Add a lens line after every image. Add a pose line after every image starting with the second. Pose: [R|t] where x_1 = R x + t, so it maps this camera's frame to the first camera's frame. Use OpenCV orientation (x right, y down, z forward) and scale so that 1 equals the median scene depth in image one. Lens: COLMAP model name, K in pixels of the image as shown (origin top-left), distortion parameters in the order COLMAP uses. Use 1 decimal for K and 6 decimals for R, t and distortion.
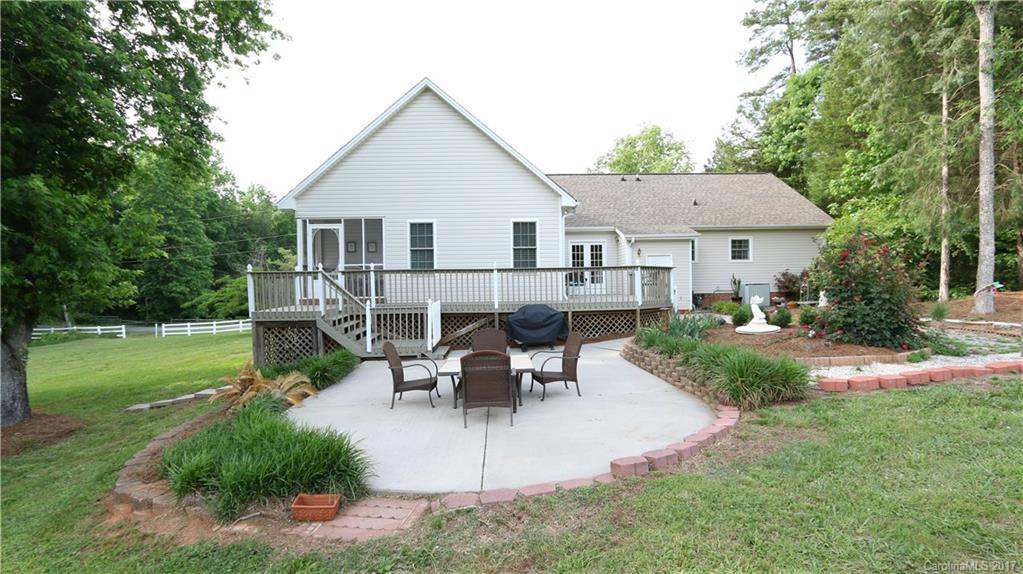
lens RADIAL K [[467.3, 0, 509.4], [0, 467.3, 290.1], [0, 0, 1]] dist [-0.027184, 0.007233]
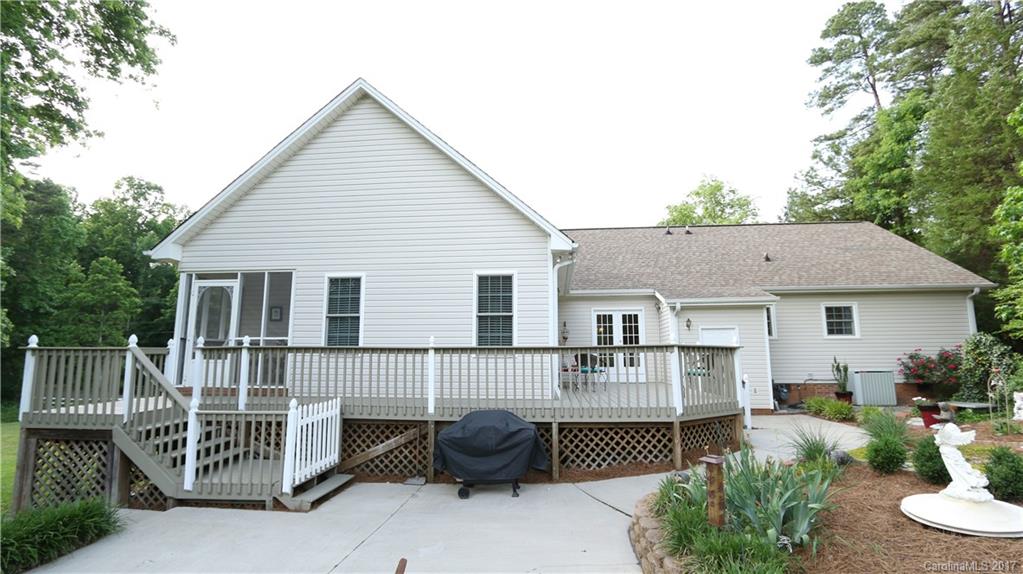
lens RADIAL K [[467.3, 0, 509.4], [0, 467.3, 290.1], [0, 0, 1]] dist [-0.027184, 0.007233]
pose [[0.991625, -0.004668, -0.129066, 0.119251], [-0.015778, 0.987483, -0.156933, -0.020164], [0.128183, 0.157655, 0.979139, 0.318225]]
